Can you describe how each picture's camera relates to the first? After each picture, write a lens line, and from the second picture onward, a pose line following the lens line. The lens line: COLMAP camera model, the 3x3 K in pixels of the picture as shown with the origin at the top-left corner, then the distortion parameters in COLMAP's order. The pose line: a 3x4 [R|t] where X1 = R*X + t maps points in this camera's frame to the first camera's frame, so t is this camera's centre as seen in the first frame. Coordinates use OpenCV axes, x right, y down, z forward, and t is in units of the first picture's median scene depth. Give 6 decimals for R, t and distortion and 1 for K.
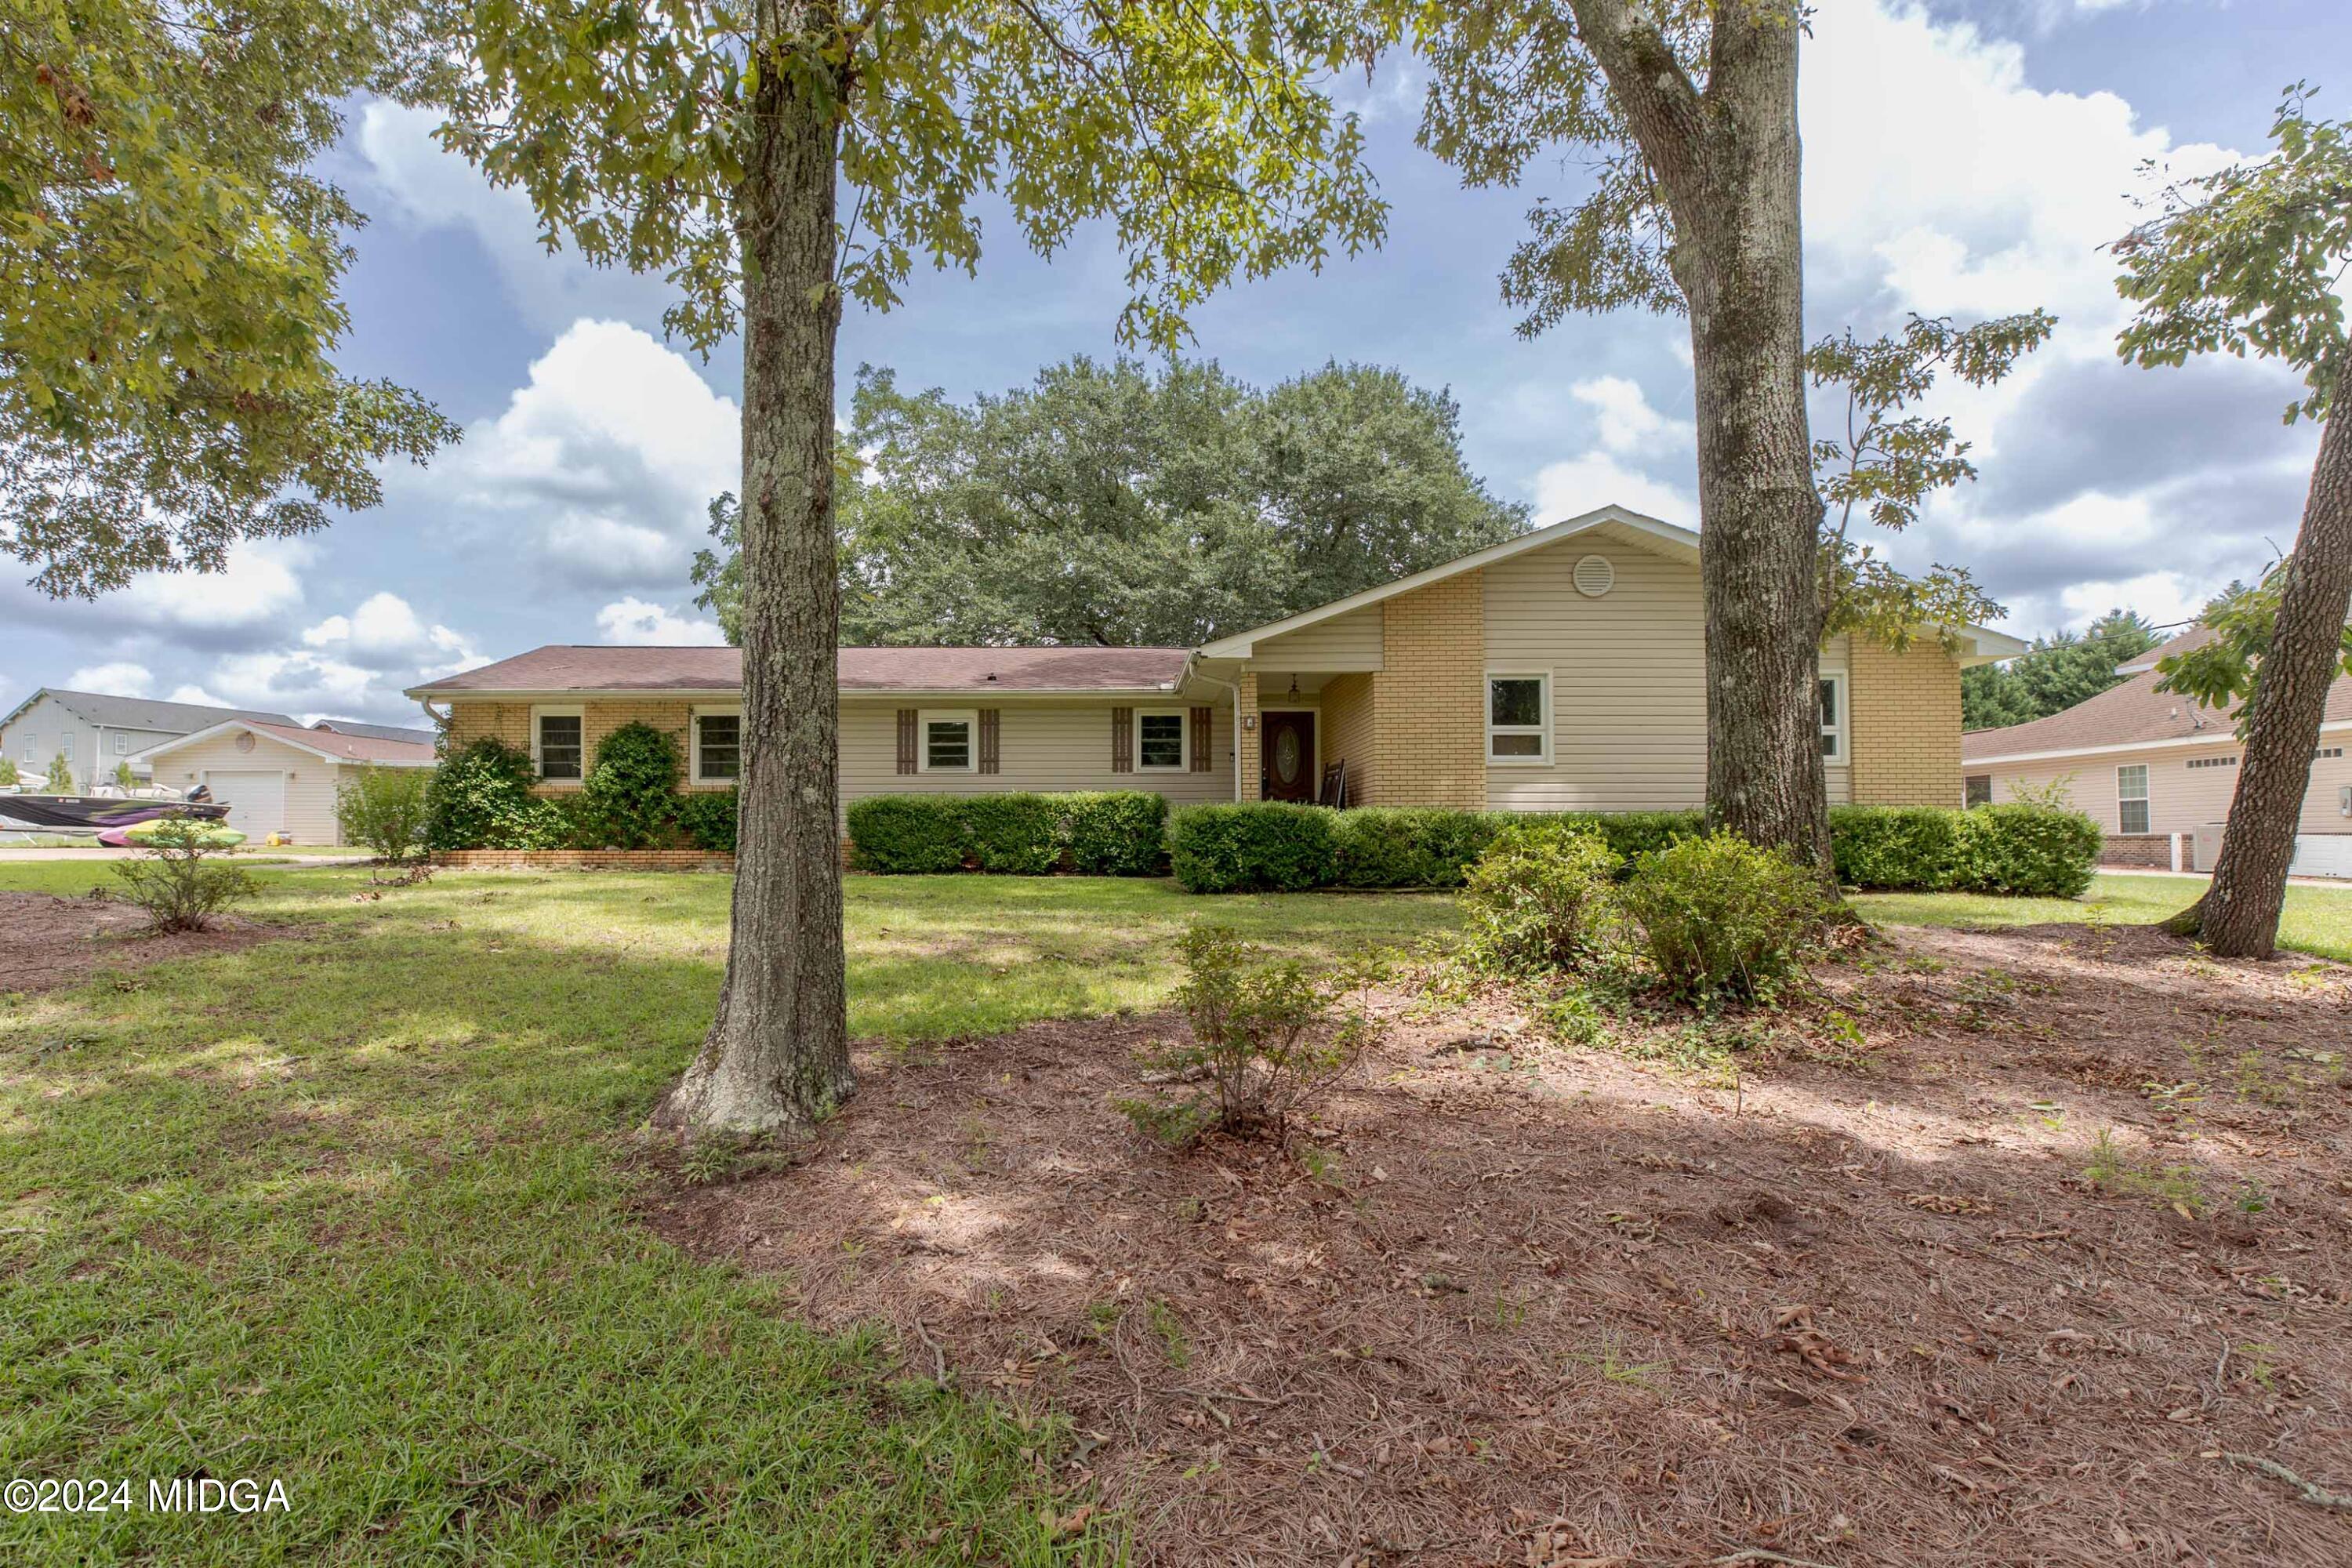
lens RADIAL K [[1091.8, 0, 1100.8], [0, 1091.8, 807.5], [0, 0, 1]] dist [-0.001888, -0.001055]
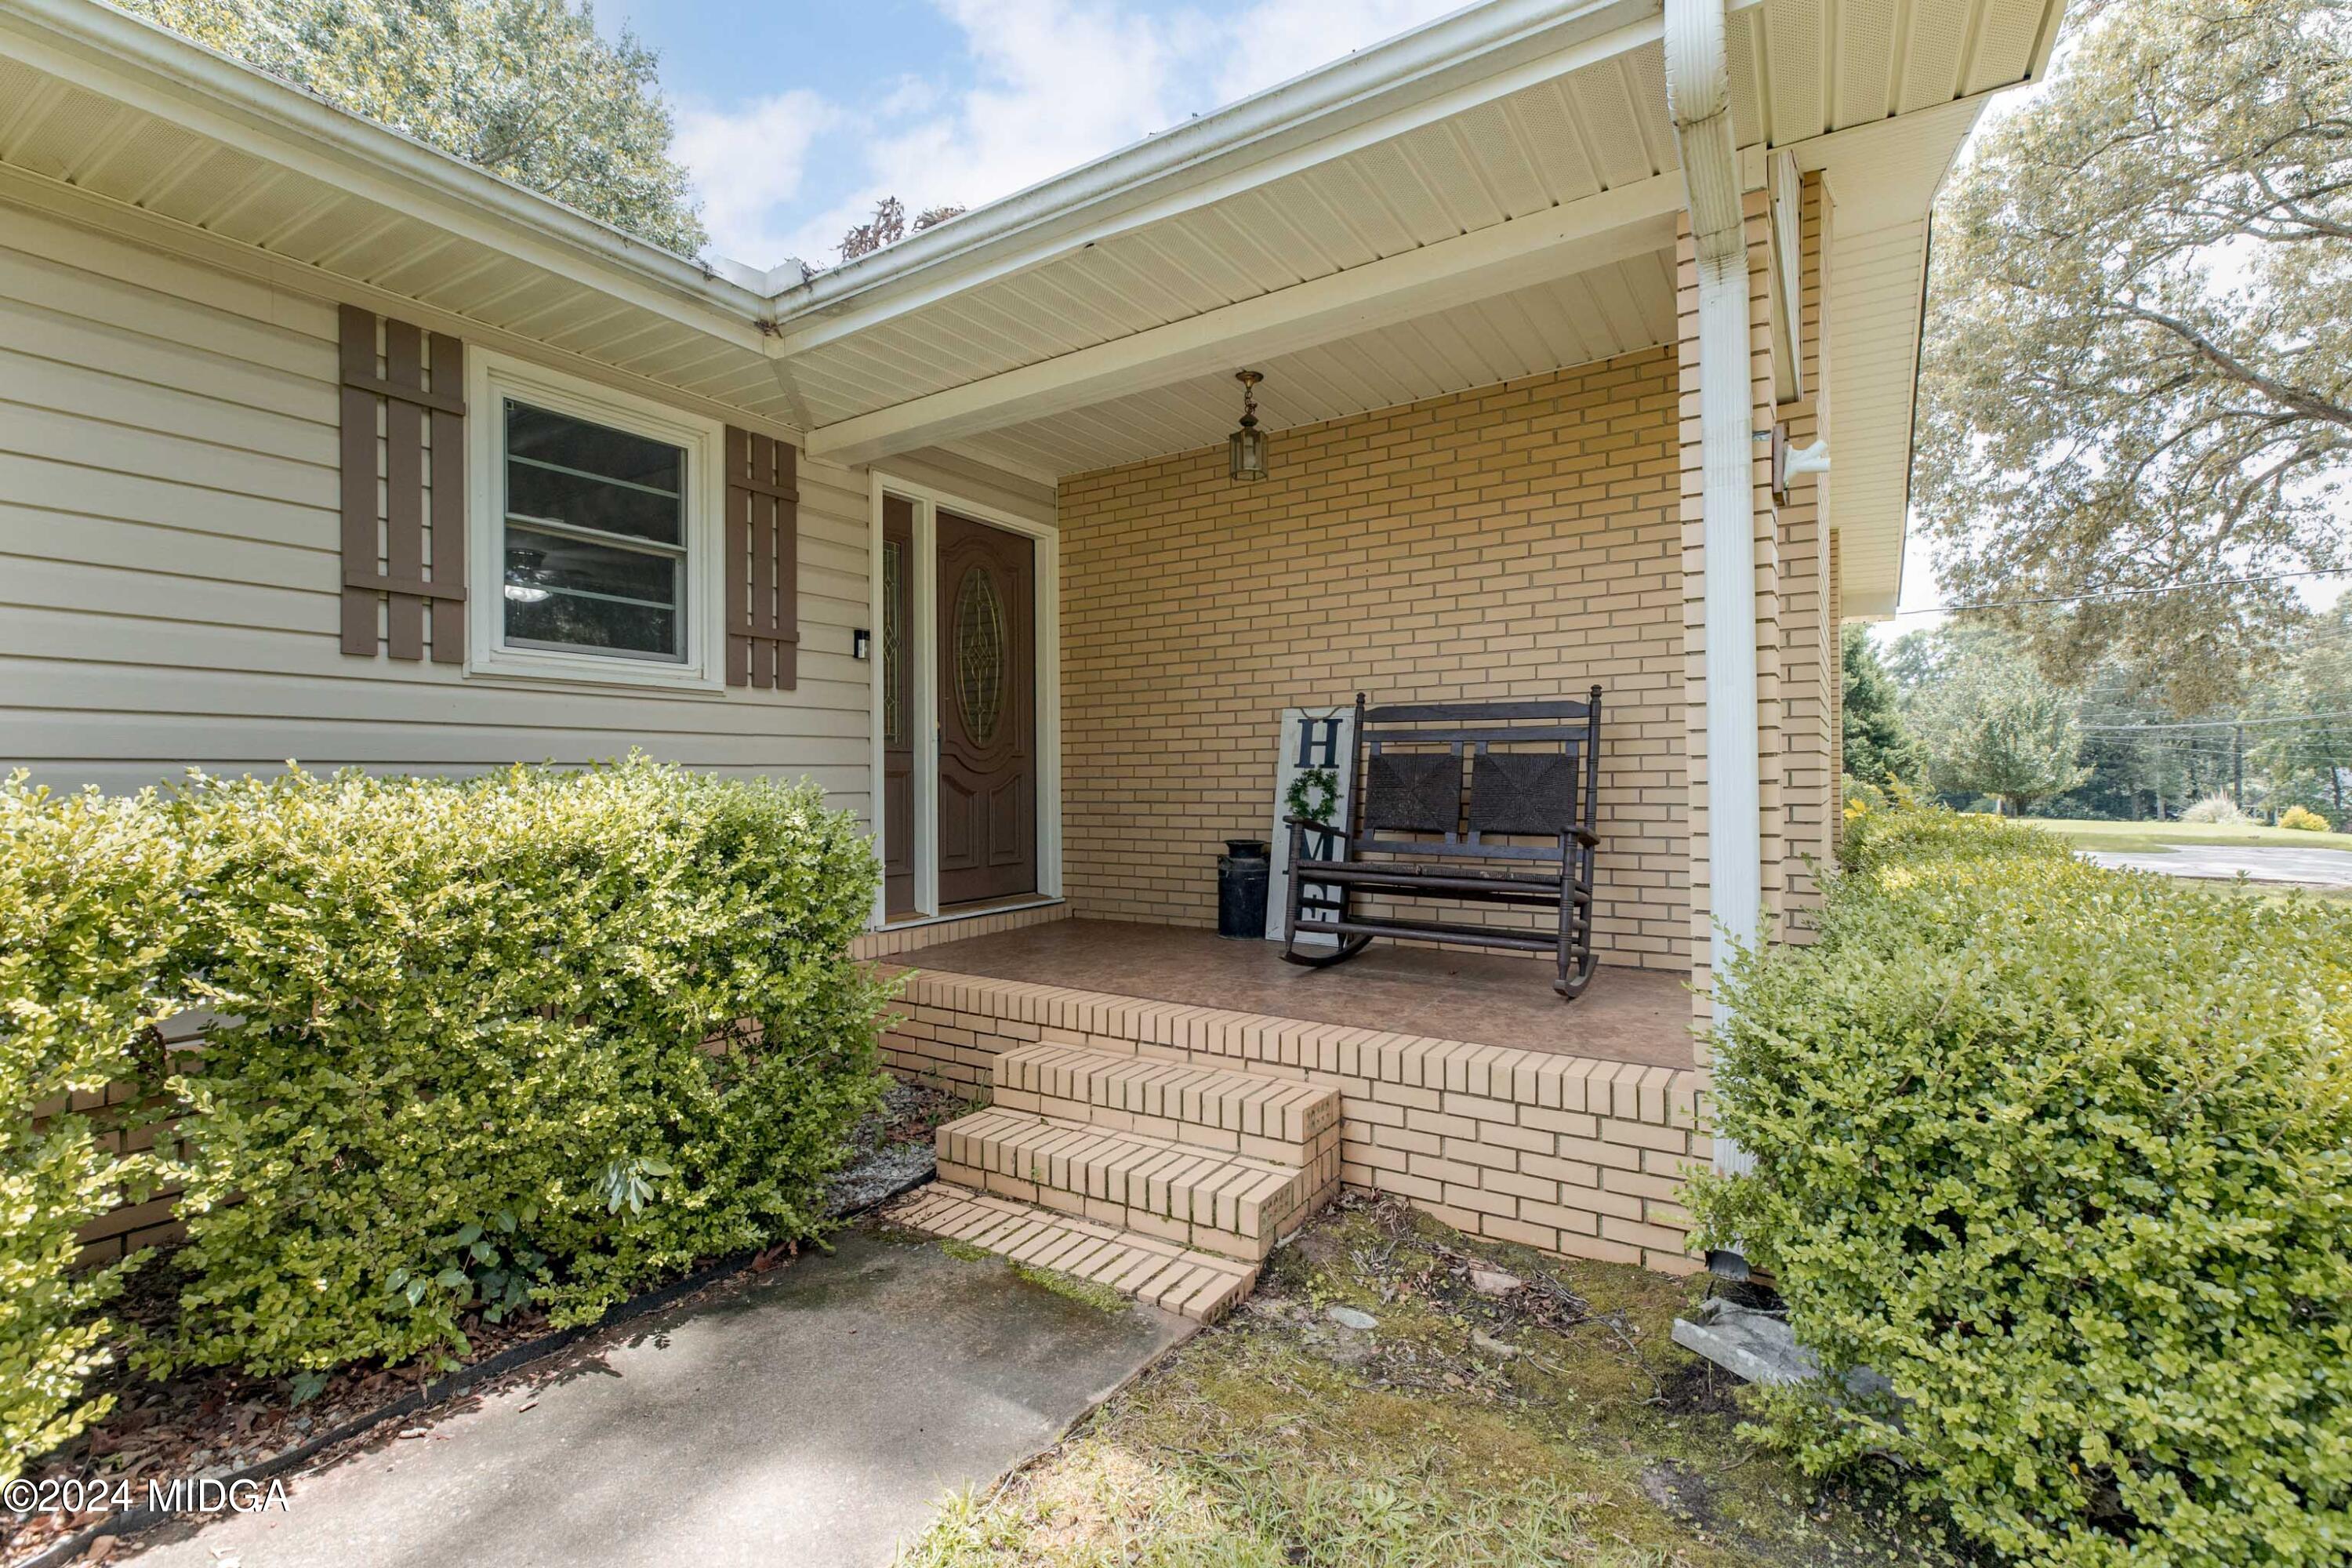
lens RADIAL K [[1050.3, 0, 1173.1], [0, 1050.3, 777.9], [0, 0, 1]] dist [0.000668, -0.000085]
pose [[0.540614, 0.000322, 0.841271, -0.061959], [-0.022662, 0.999643, 0.014181, -0.017943], [-0.840965, -0.026731, 0.540428, 0.789545]]
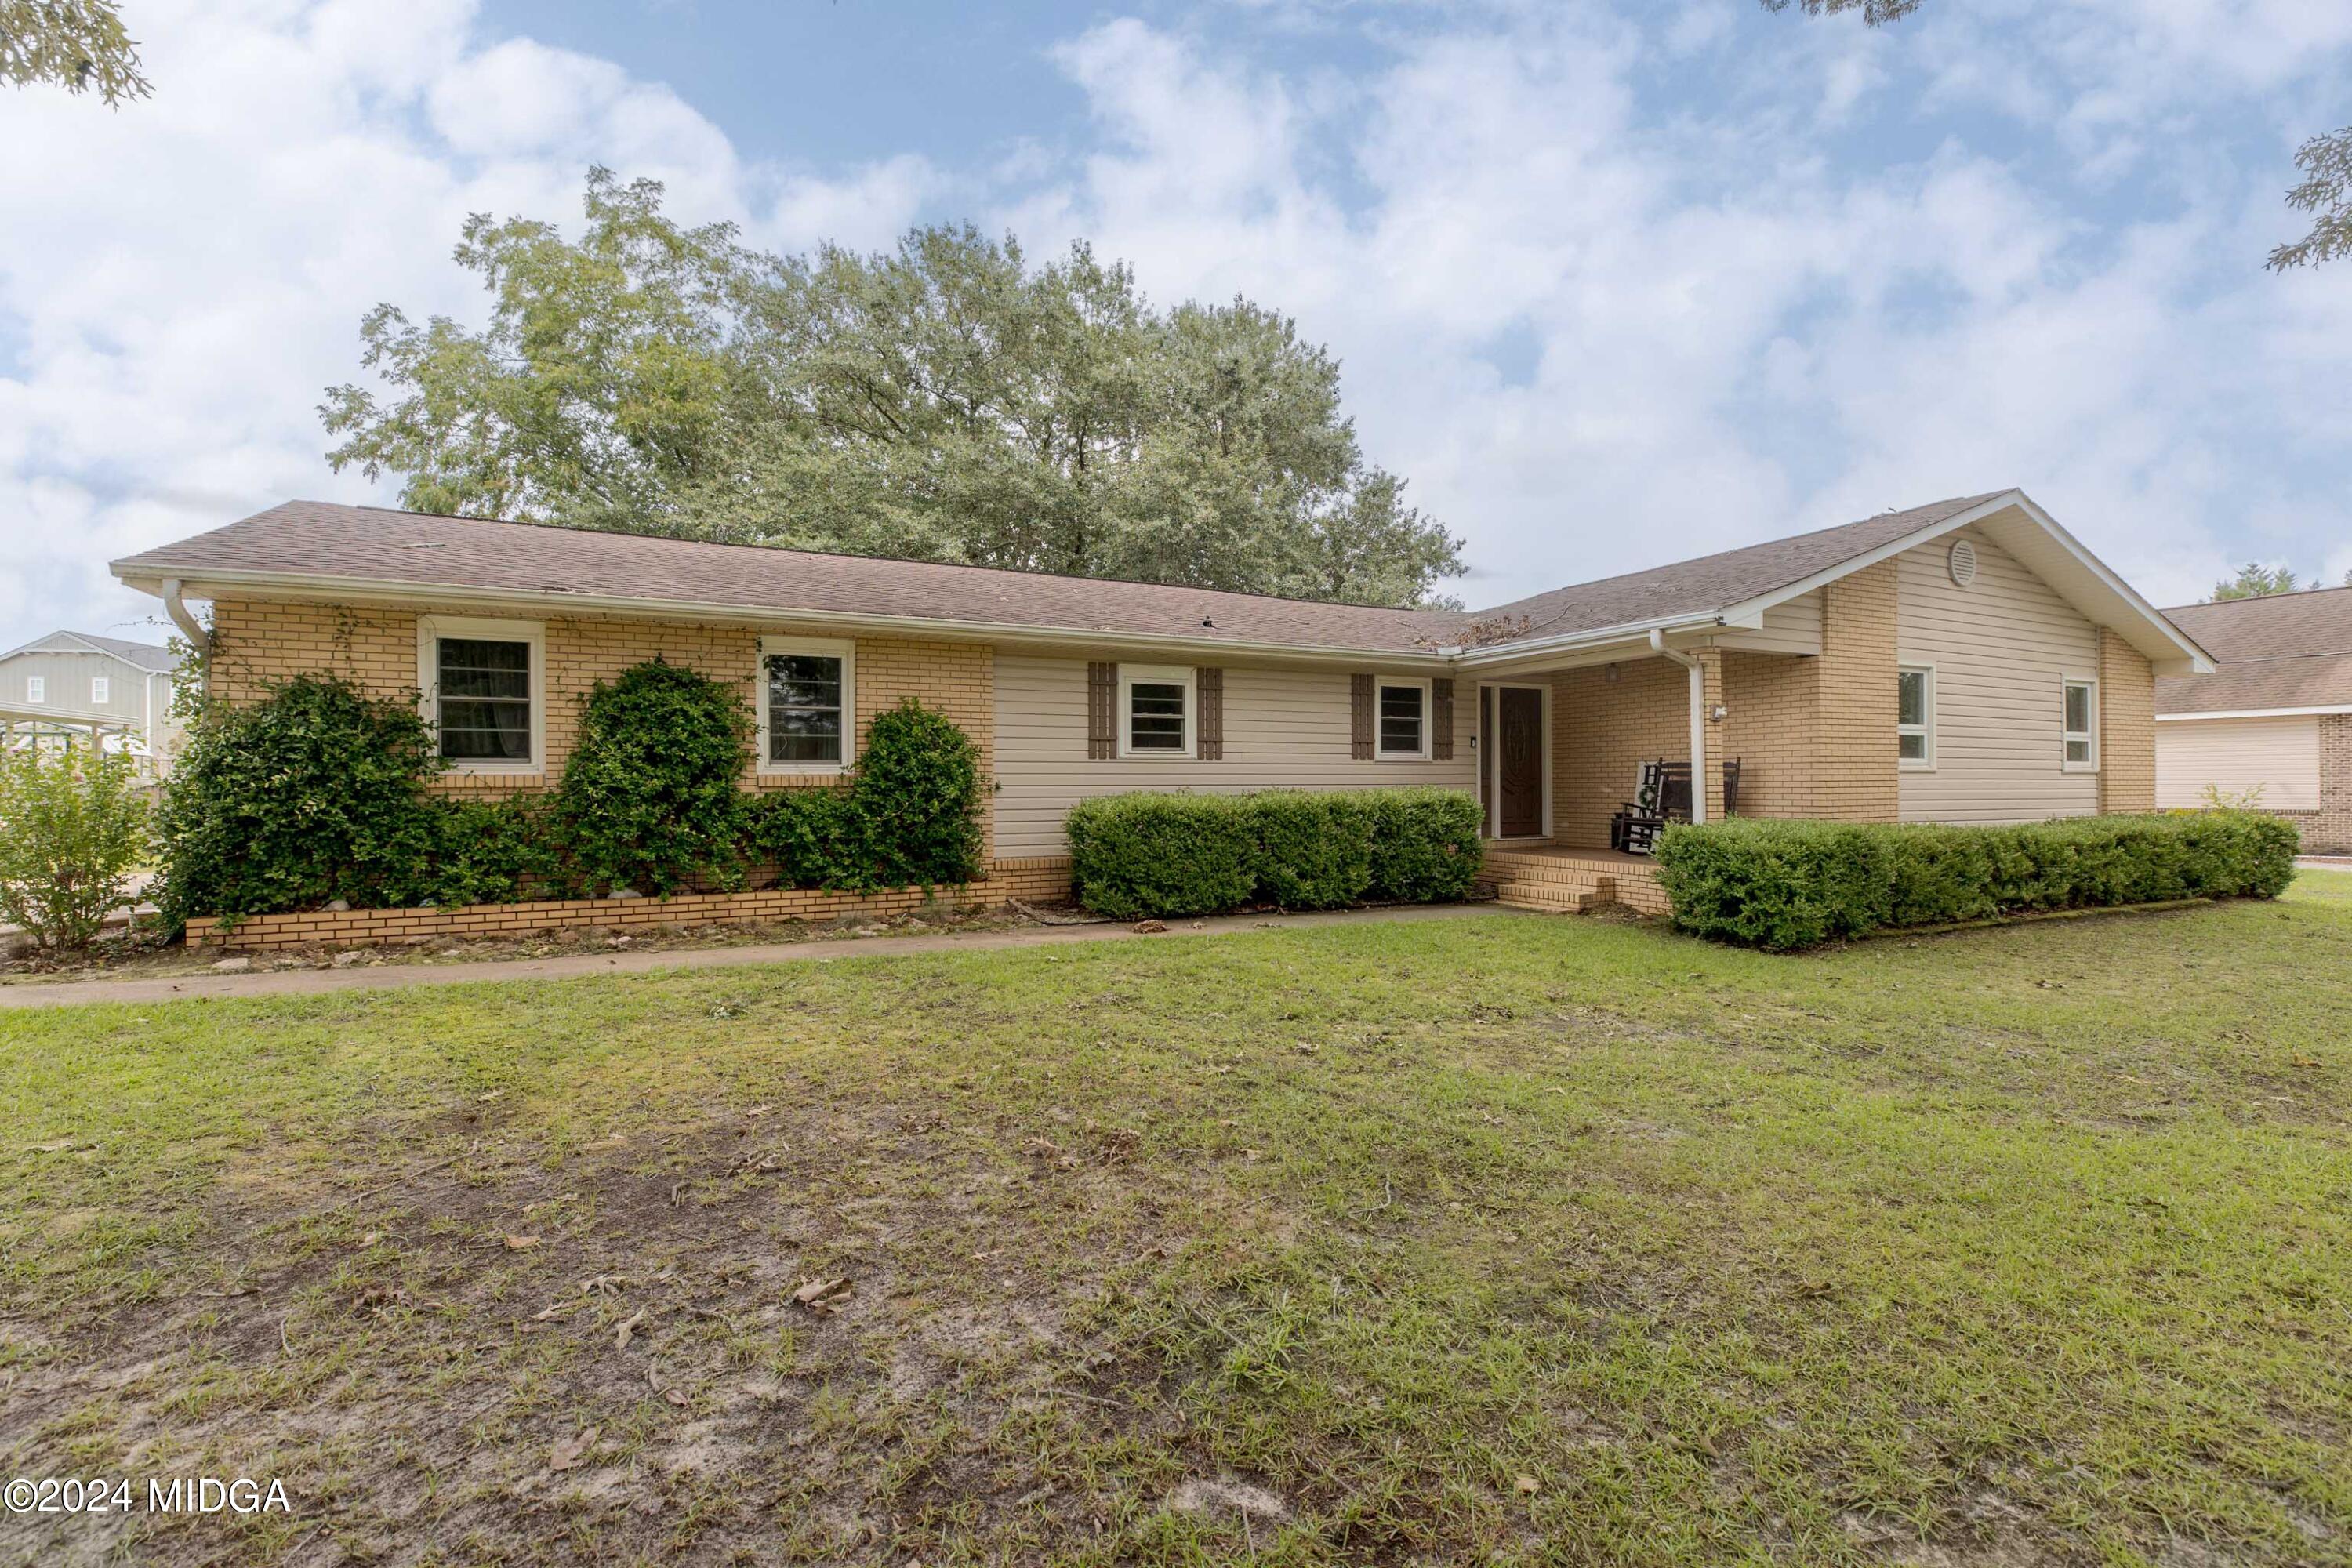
lens RADIAL K [[1050.3, 0, 1173.1], [0, 1050.3, 777.9], [0, 0, 1]] dist [0.000668, -0.000085]
pose [[0.892933, 0.002696, 0.450182, -0.428724], [-0.013726, 0.999680, 0.021240, -0.033343], [-0.449980, -0.025145, 0.892684, 0.406787]]
